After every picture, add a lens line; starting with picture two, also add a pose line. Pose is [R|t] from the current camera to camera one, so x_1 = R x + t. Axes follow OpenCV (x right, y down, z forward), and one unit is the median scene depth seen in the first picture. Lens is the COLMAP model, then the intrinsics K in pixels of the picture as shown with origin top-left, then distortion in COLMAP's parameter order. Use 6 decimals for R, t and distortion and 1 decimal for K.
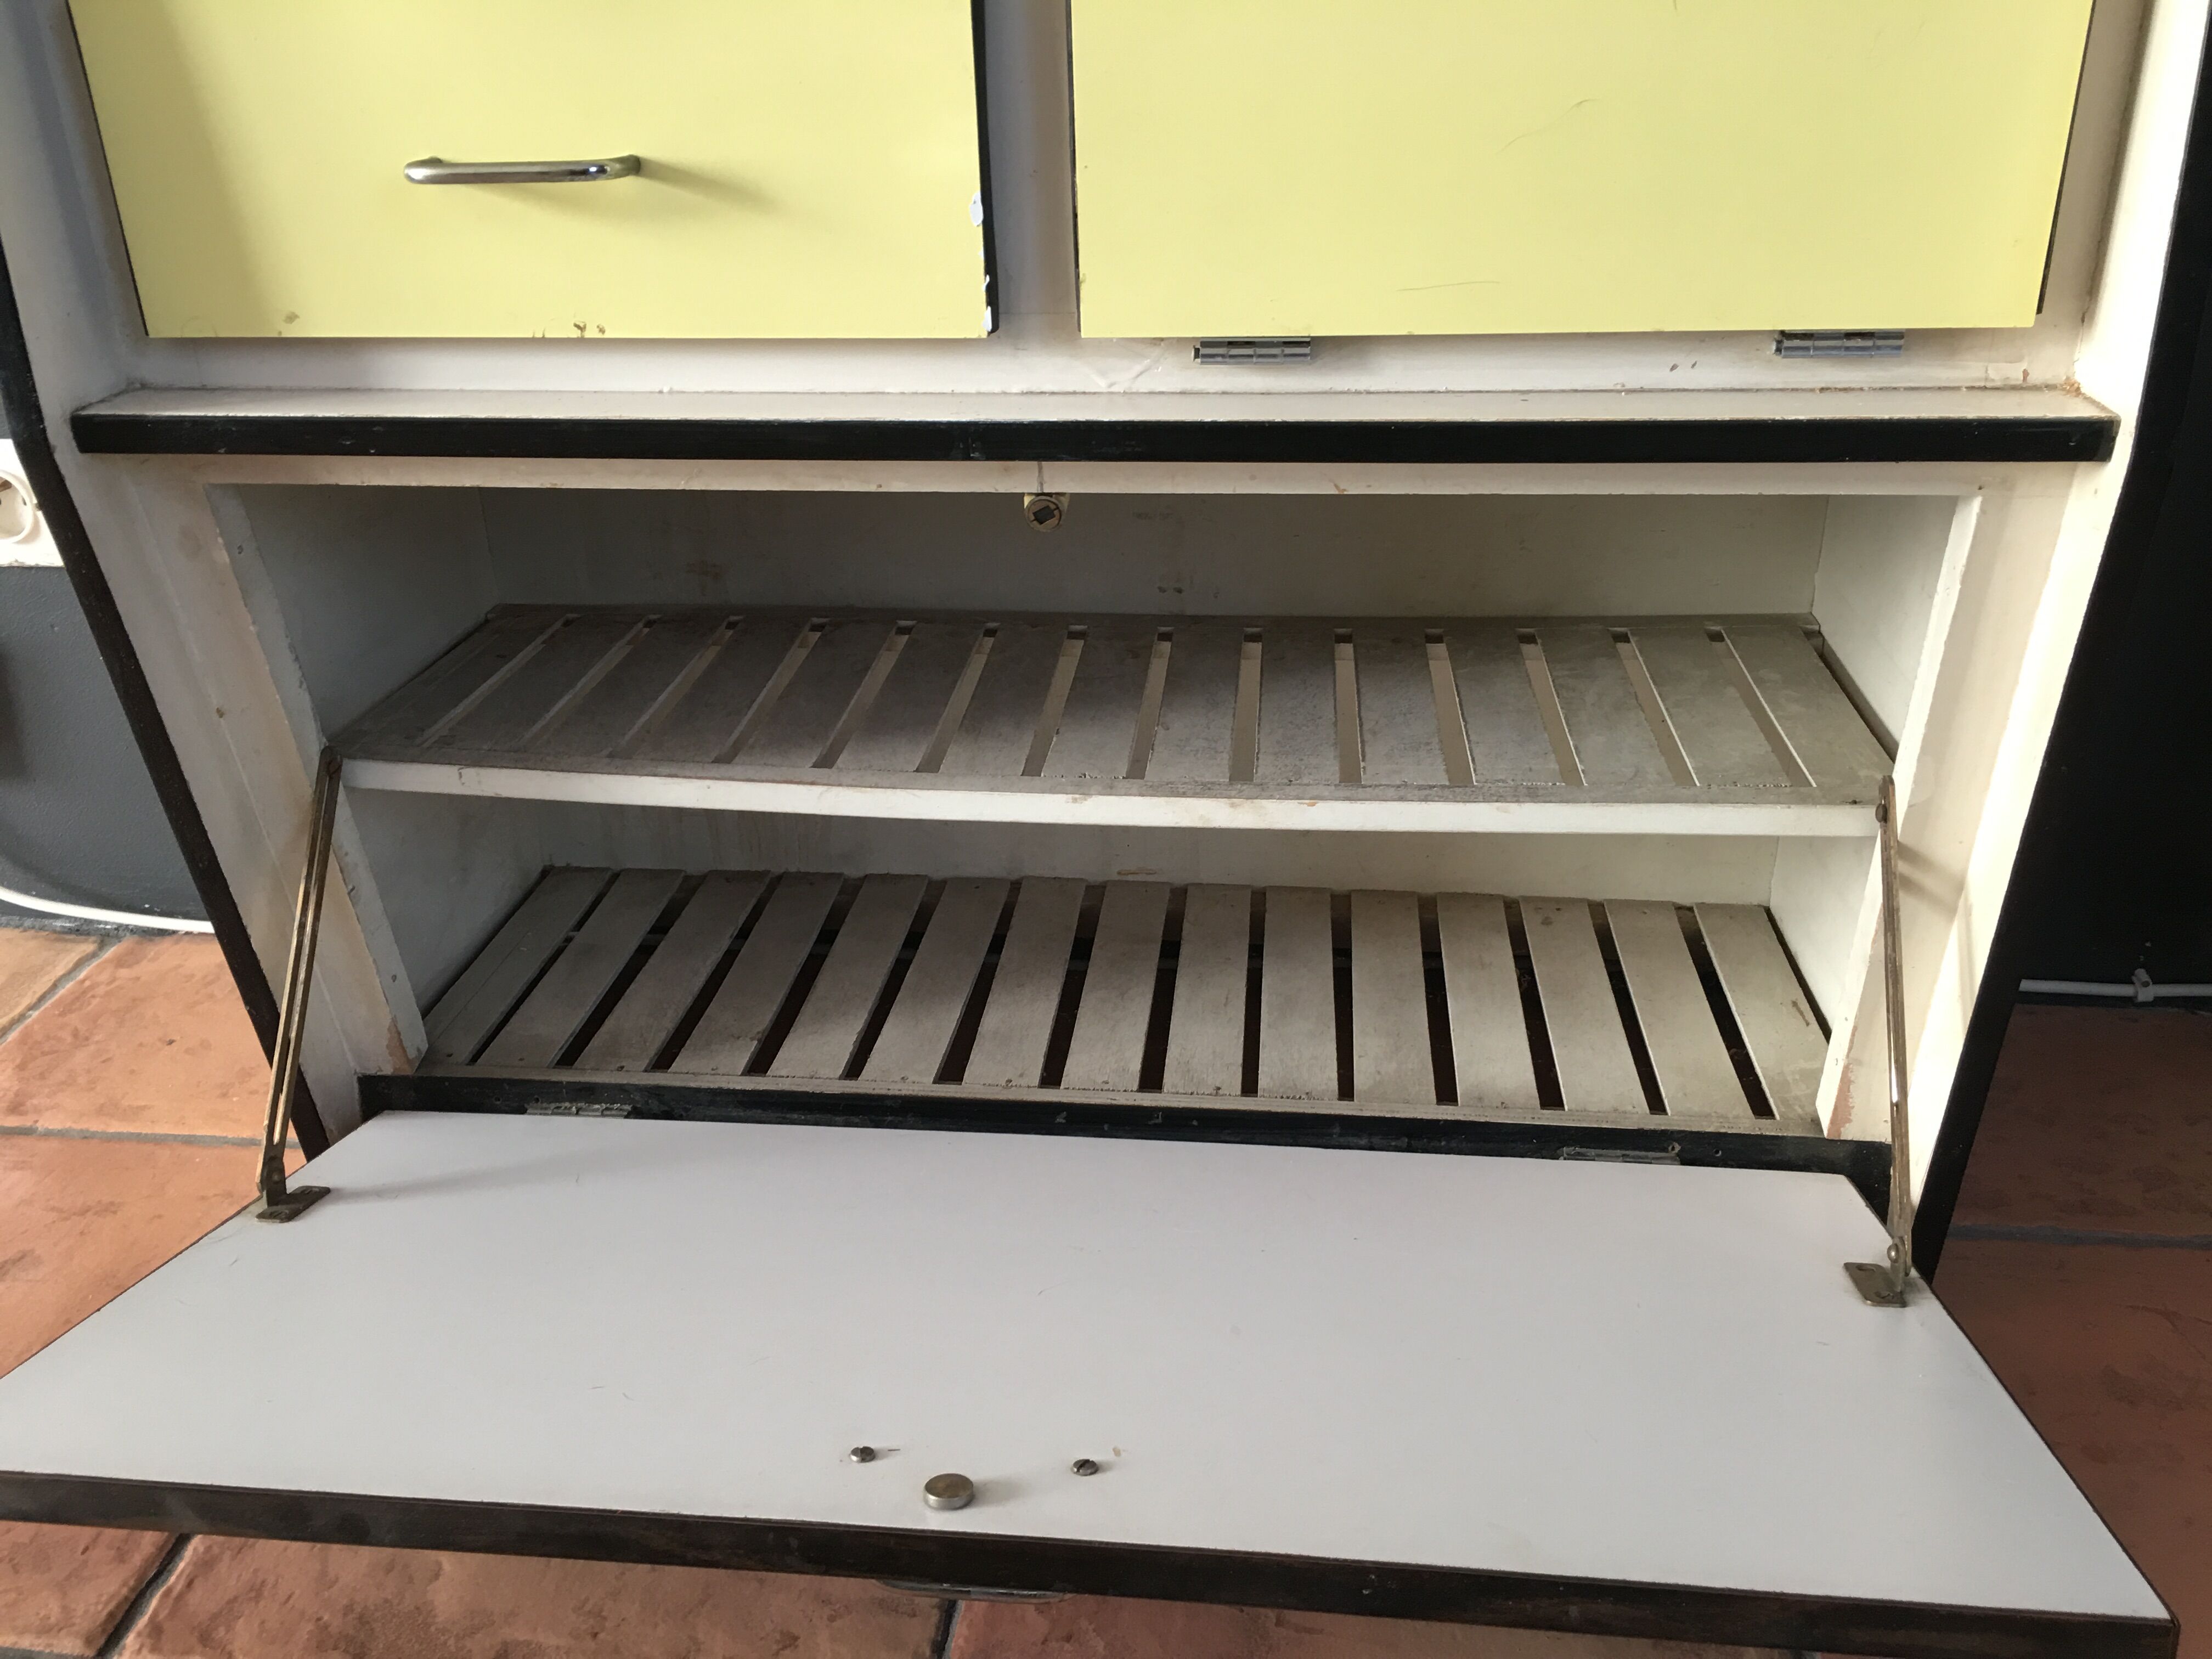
lens RADIAL K [[1903.3, 0, 1076.4], [0, 1903.3, 821.1], [0, 0, 1]] dist [0.063787, -0.098137]
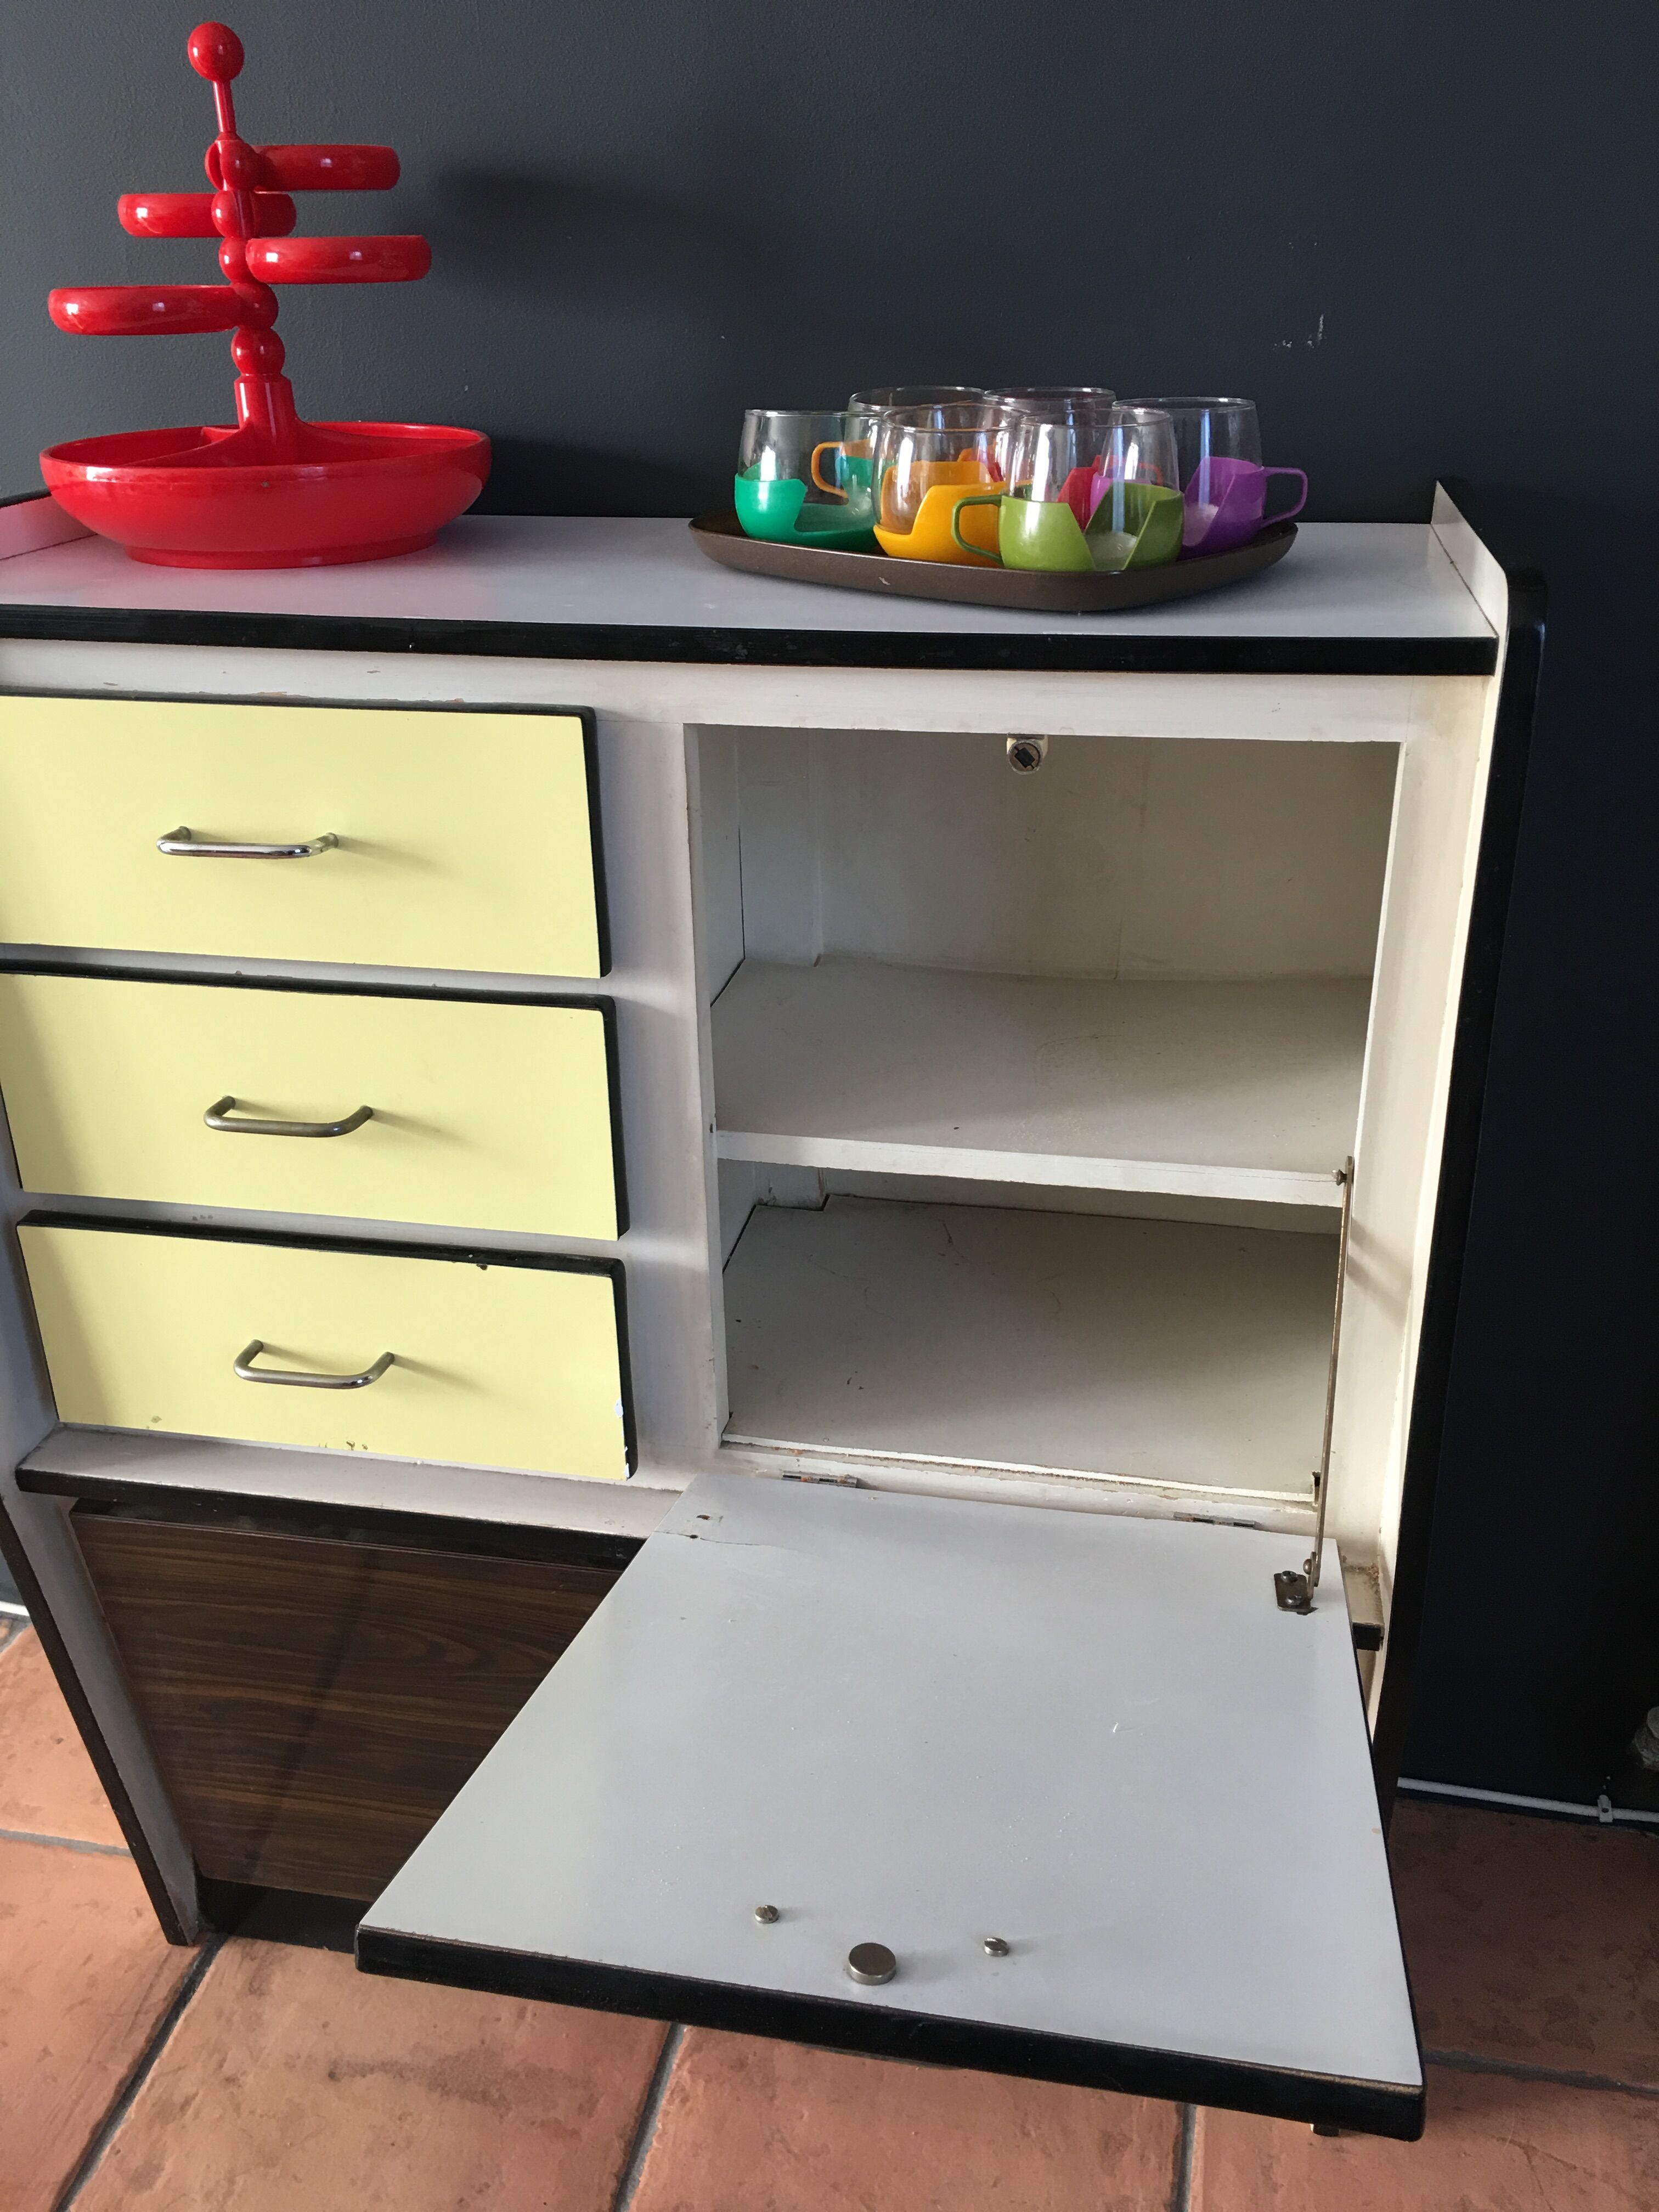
lens RADIAL K [[1903.3, 0, 828.2], [0, 1903.3, 1096.5], [0, 0, 1]] dist [0.063787, -0.098137]
pose [[0.996916, 0.043248, -0.065484, 0.130253], [-0.044547, 0.998836, -0.018507, -0.367496], [0.064608, 0.021367, 0.997682, -0.313711]]
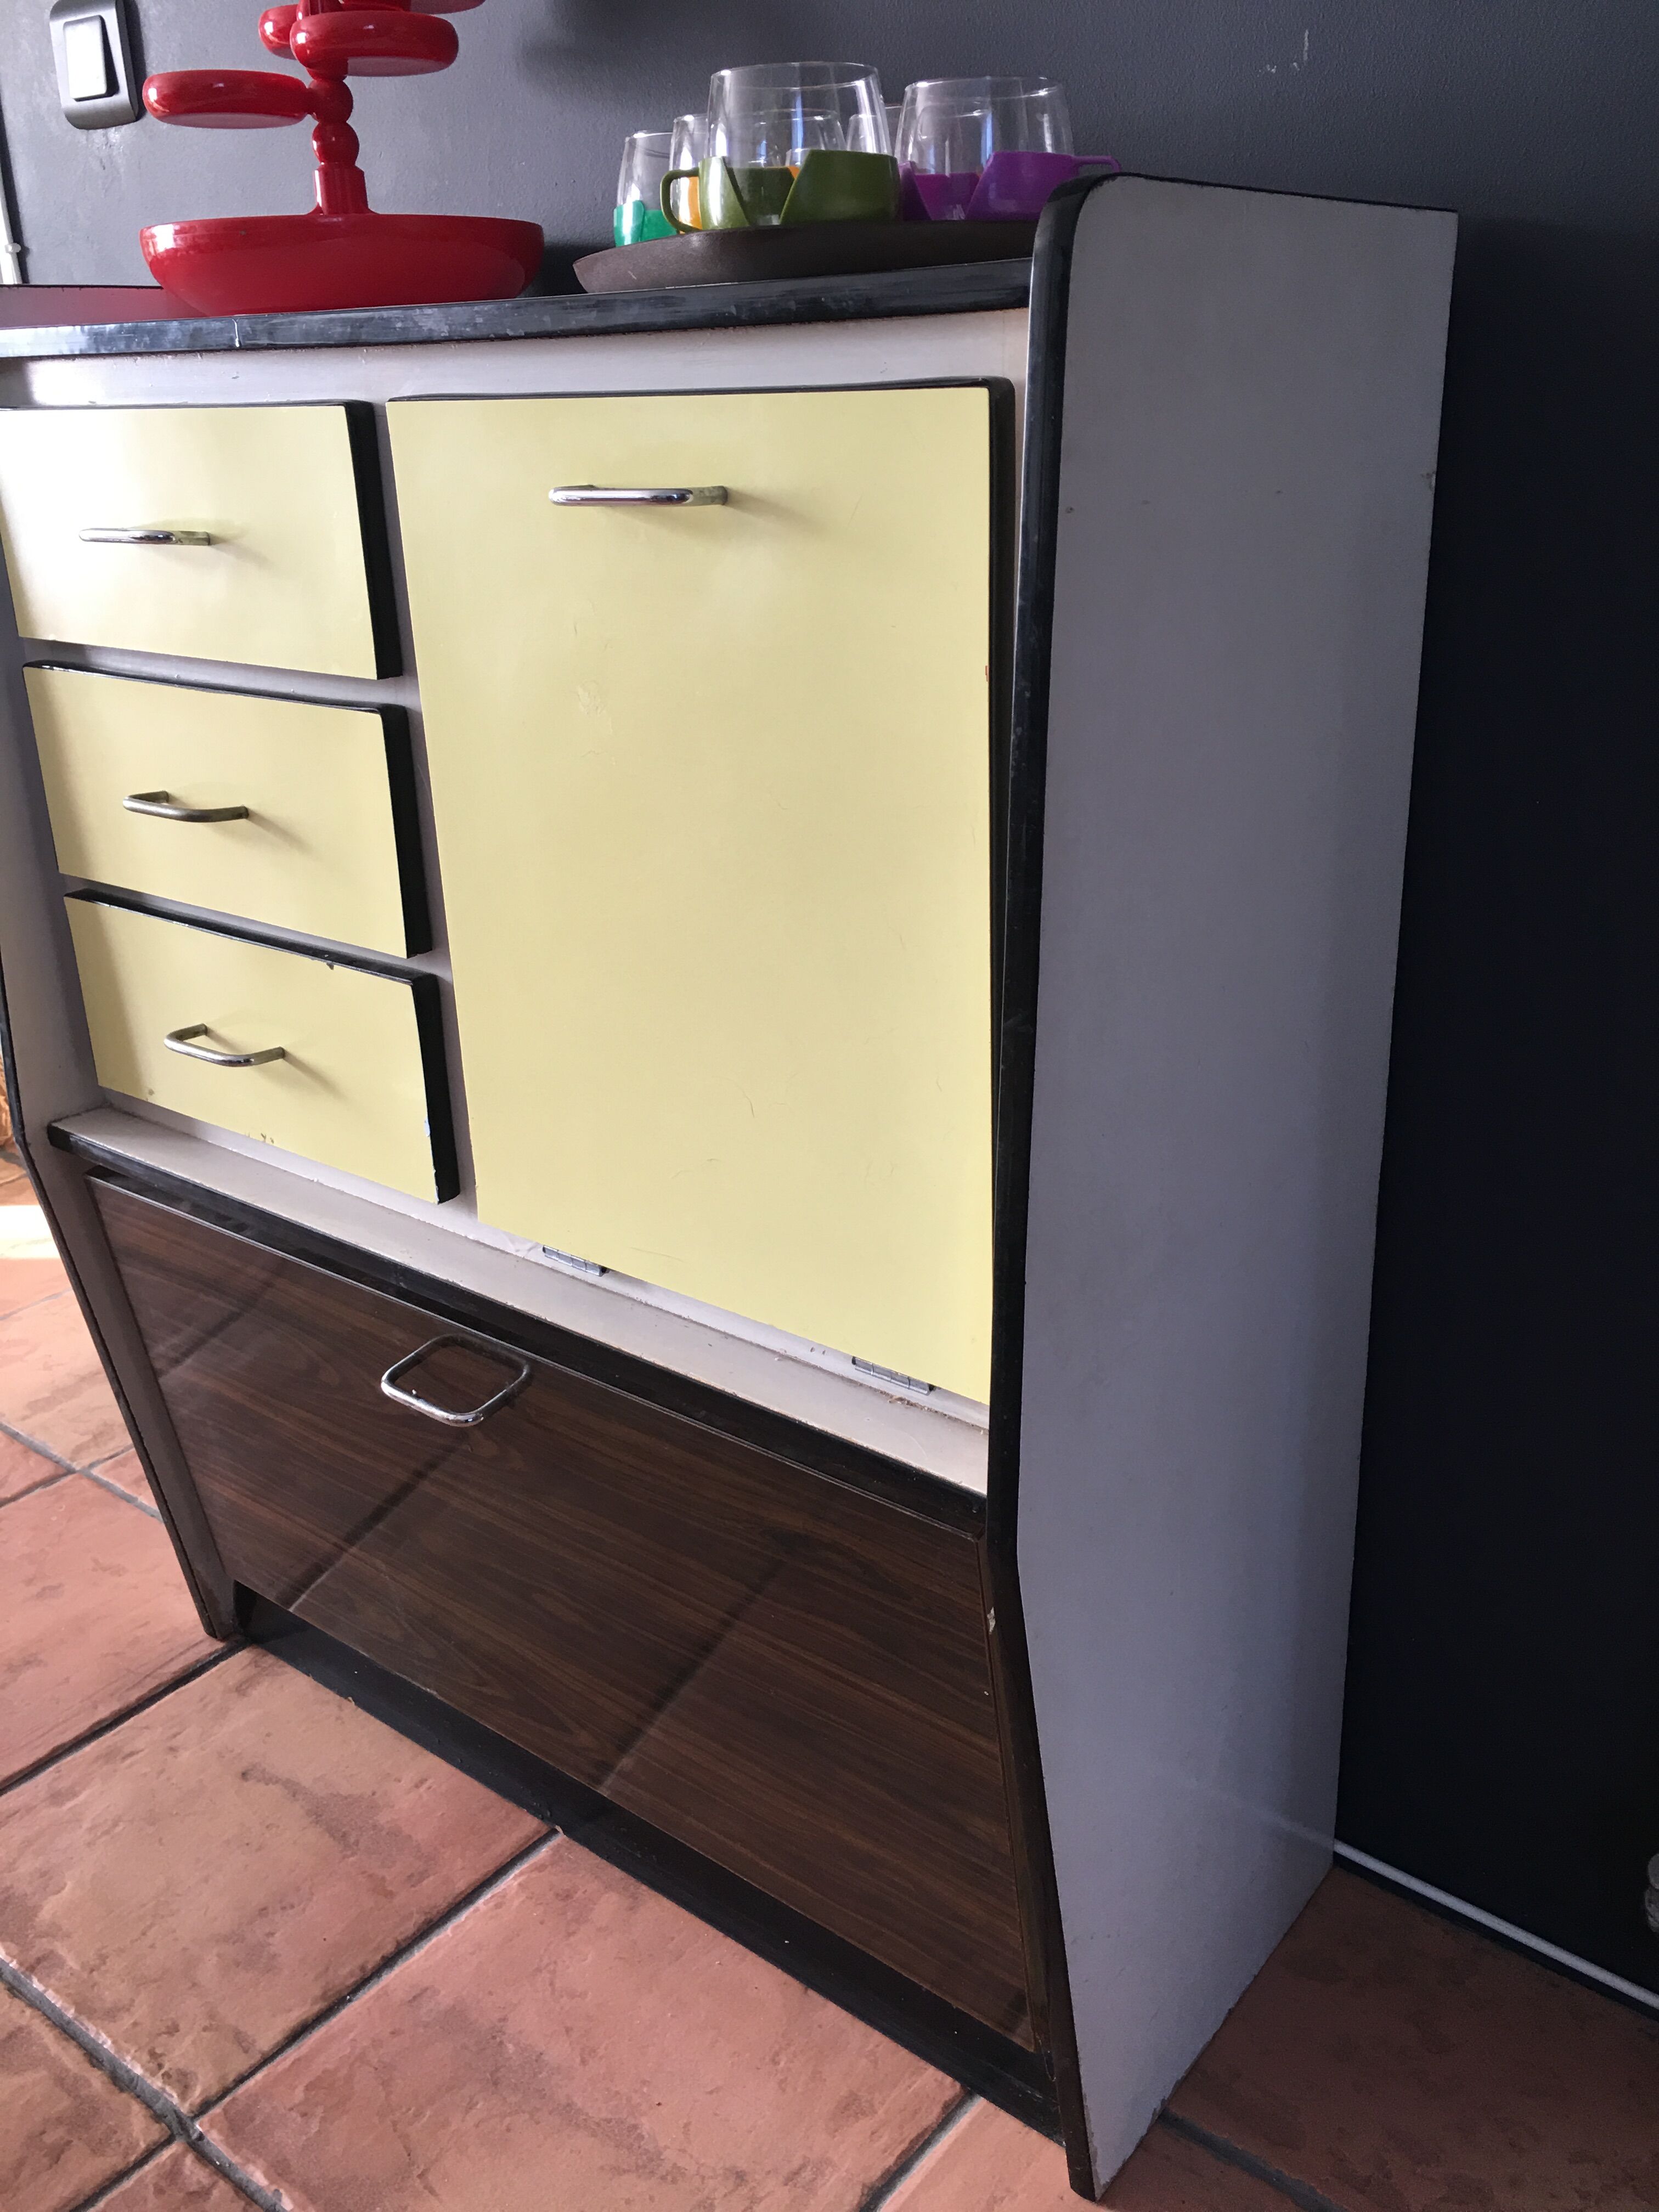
lens RADIAL K [[1903.3, 0, 818.7], [0, 1903.3, 1083.3], [0, 0, 1]] dist [0.063787, -0.098137]
pose [[0.845903, 0.189182, -0.498657, 0.650653], [-0.226994, 0.973771, -0.015633, -0.277182], [0.482620, 0.126416, 0.866659, -0.098186]]
